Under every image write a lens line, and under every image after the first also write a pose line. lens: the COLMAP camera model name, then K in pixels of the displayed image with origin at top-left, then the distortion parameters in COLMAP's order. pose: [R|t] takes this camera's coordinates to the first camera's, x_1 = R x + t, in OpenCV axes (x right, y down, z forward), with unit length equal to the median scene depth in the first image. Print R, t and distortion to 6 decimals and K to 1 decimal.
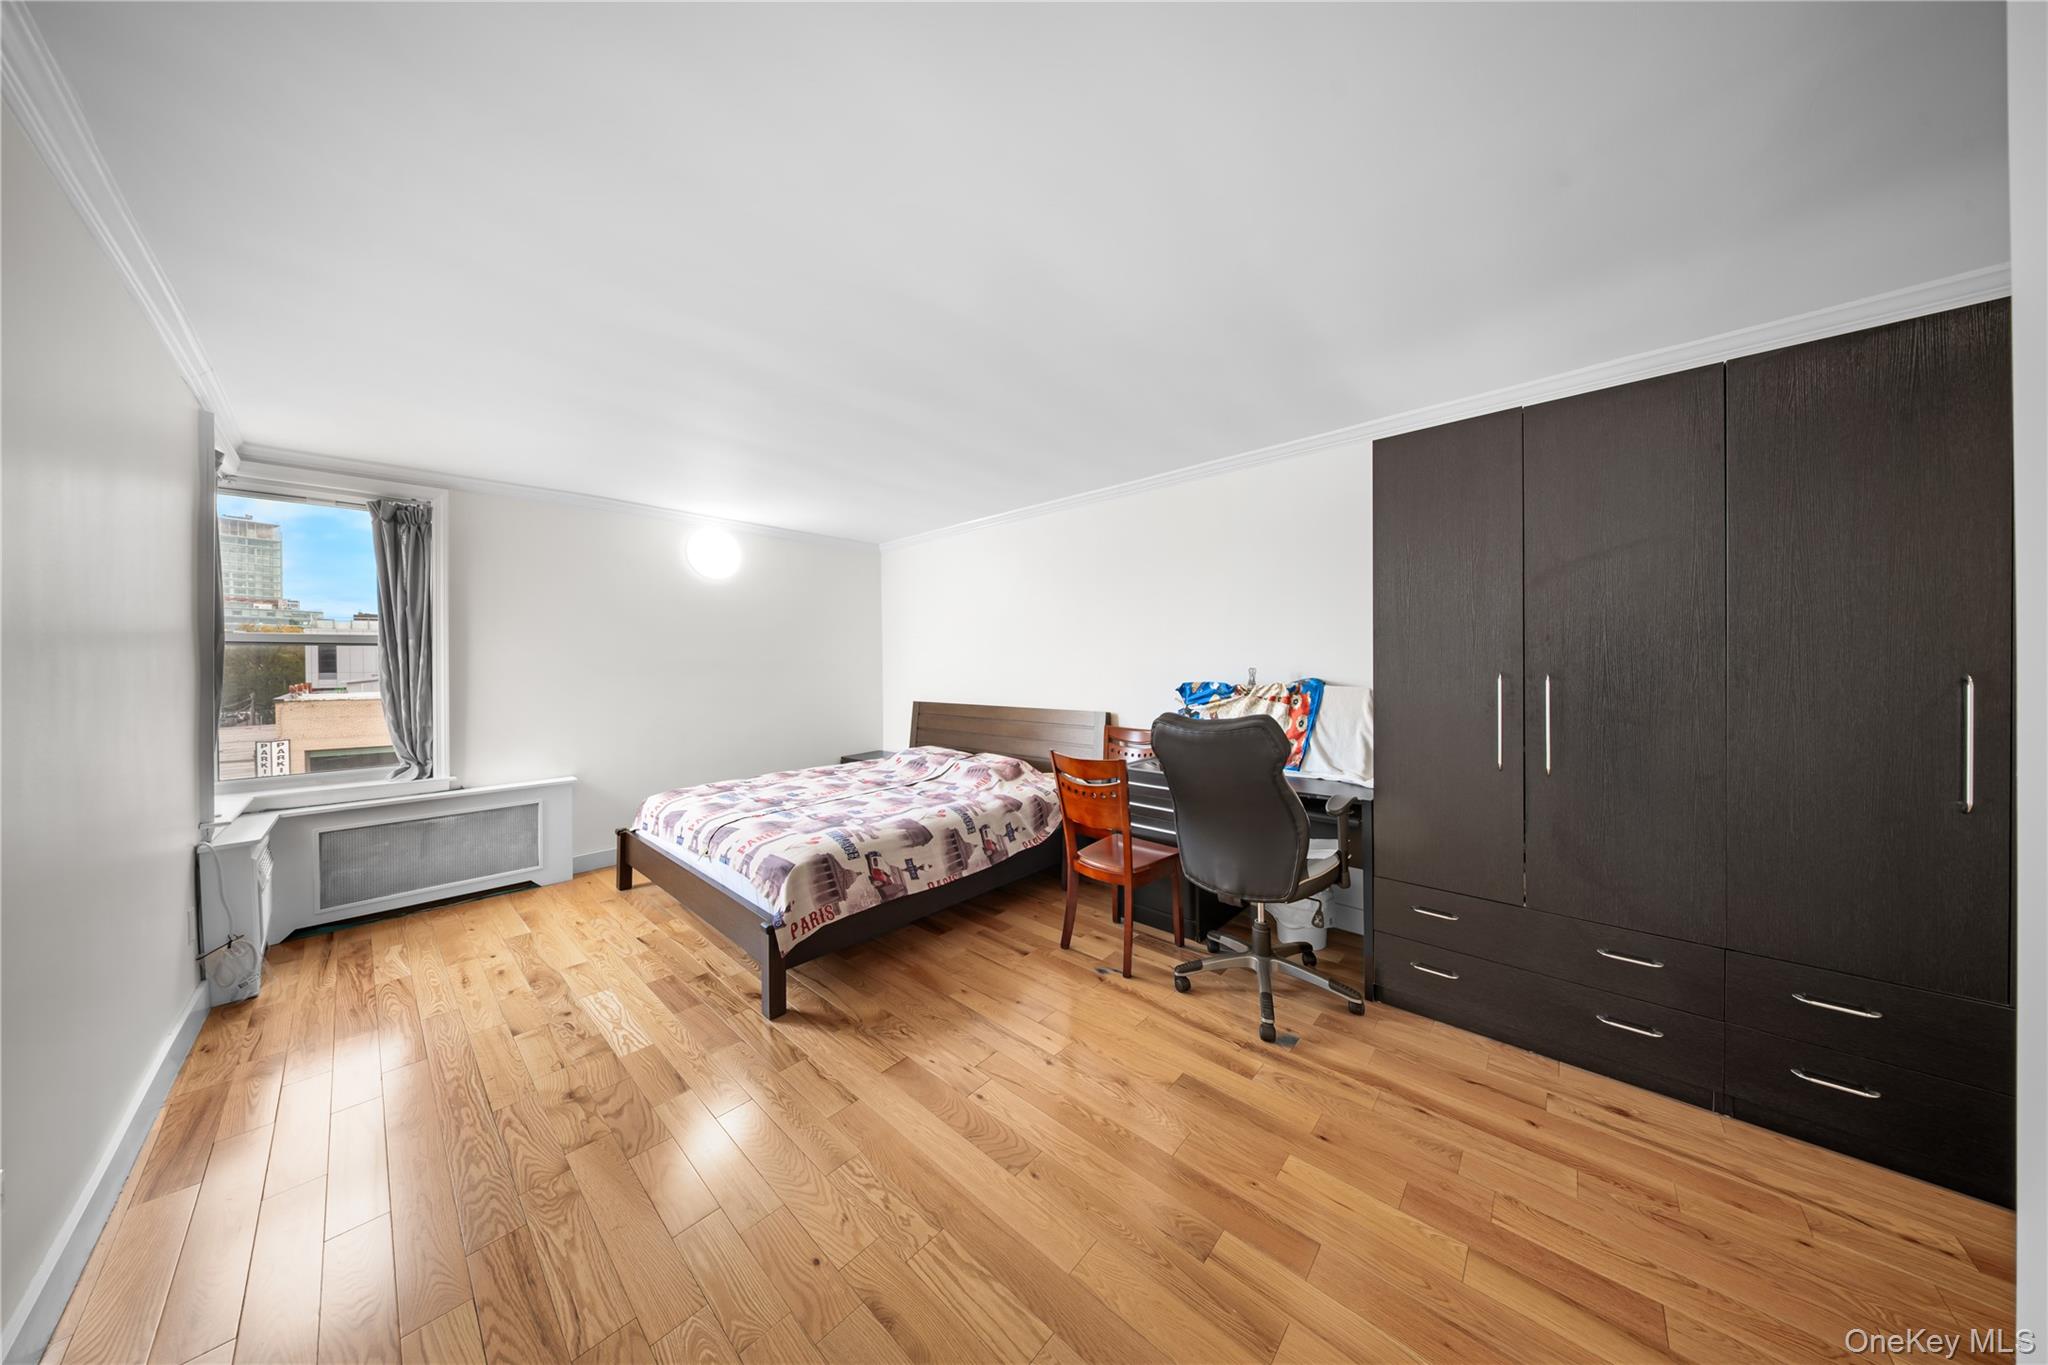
lens RADIAL K [[603.3, 0, 1018.3], [0, 603.3, 672.7], [0, 0, 1]] dist [-0.004899, -0.000015]
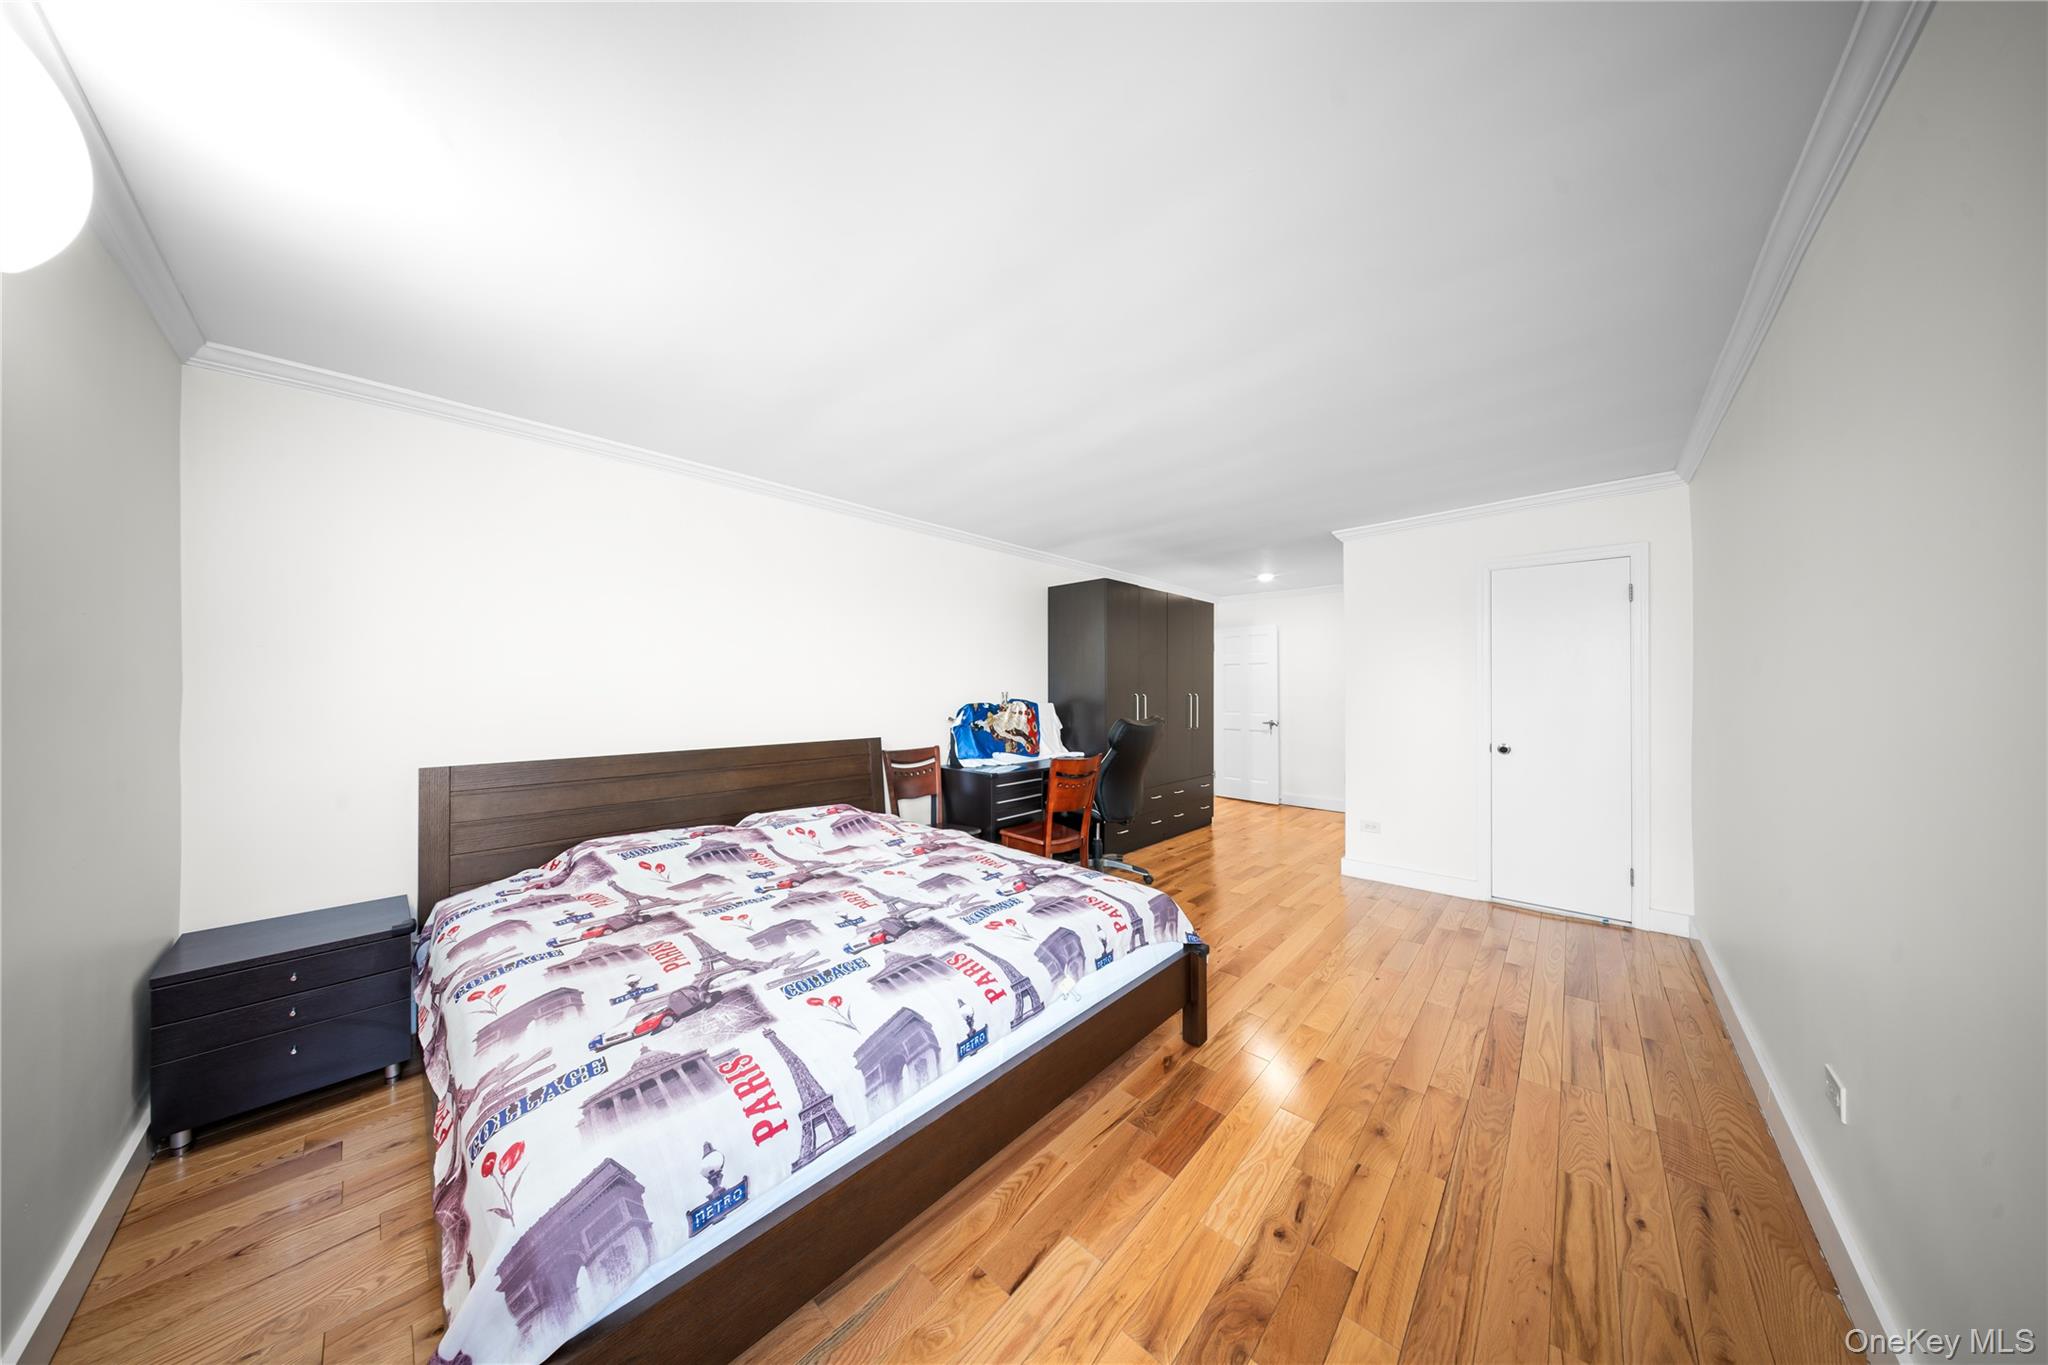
lens RADIAL K [[603.3, 0, 1017.4], [0, 603.3, 685.6], [0, 0, 1]] dist [-0.004899, -0.000015]
pose [[0.011723, 0.007353, 0.999904, -1.088257], [0.008463, 0.999936, -0.007453, -0.012663], [-0.999895, 0.008550, 0.011660, 0.986237]]
